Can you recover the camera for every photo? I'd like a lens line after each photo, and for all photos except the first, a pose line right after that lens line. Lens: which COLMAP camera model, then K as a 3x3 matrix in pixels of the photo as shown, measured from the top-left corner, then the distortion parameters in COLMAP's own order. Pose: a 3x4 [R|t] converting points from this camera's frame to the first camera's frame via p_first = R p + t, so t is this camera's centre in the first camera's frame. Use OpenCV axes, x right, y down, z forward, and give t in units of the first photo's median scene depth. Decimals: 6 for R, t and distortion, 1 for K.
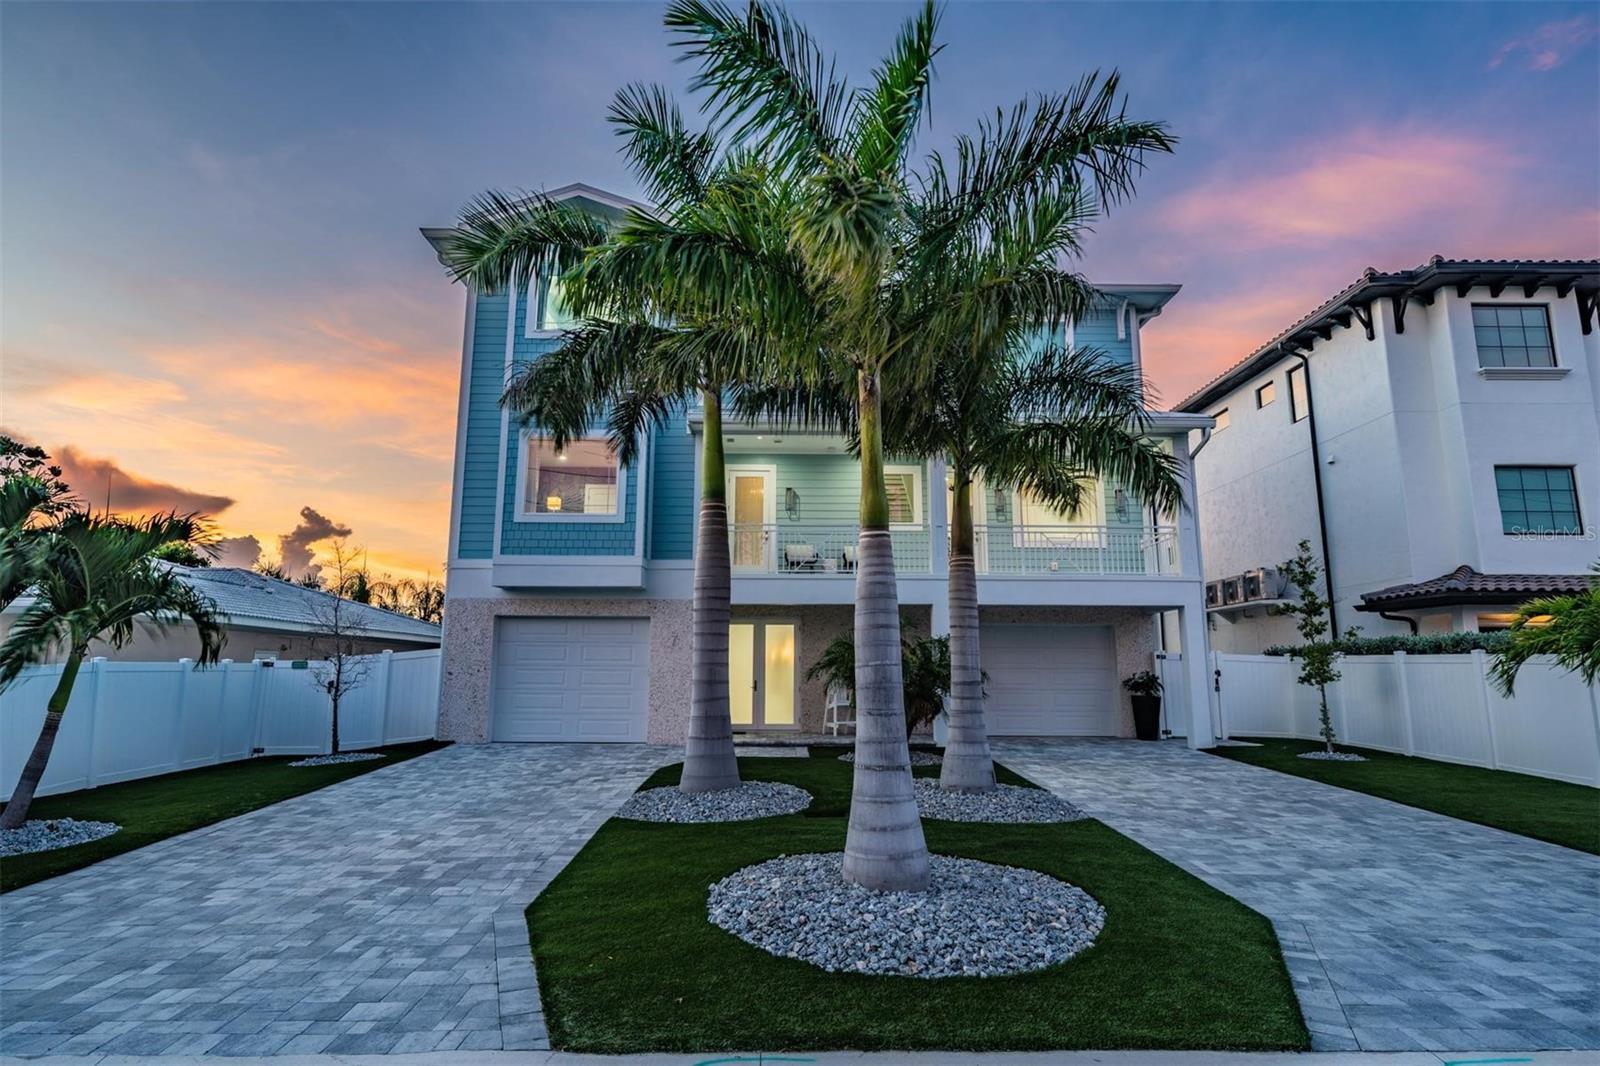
lens RADIAL K [[783.8, 0, 800.0], [0, 783.8, 533.0], [0, 0, 1]] dist [0.001494, -0.000287]
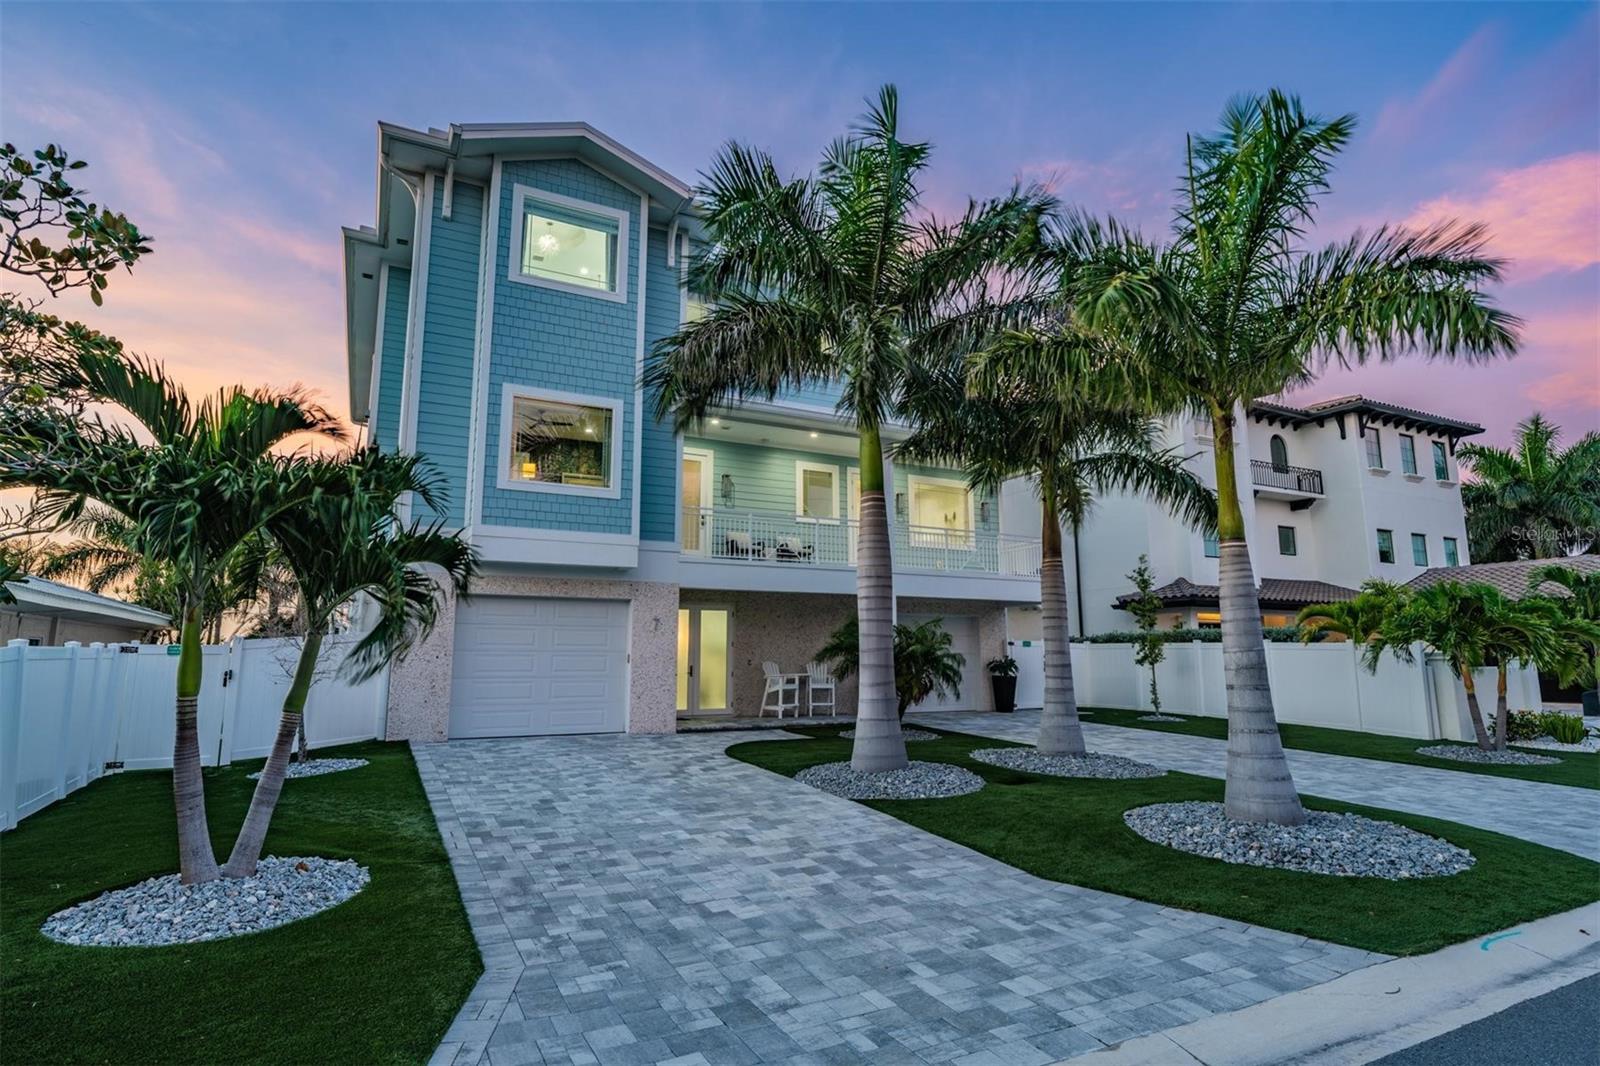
lens RADIAL K [[773.0, 0, 795.5], [0, 773.0, 529.9], [0, 0, 1]] dist [0.001009, 0.000351]
pose [[0.909406, 0.063803, 0.410987, -0.418500], [-0.068468, 0.997648, -0.003378, 0.012814], [-0.410236, -0.025067, 0.911635, 0.070744]]
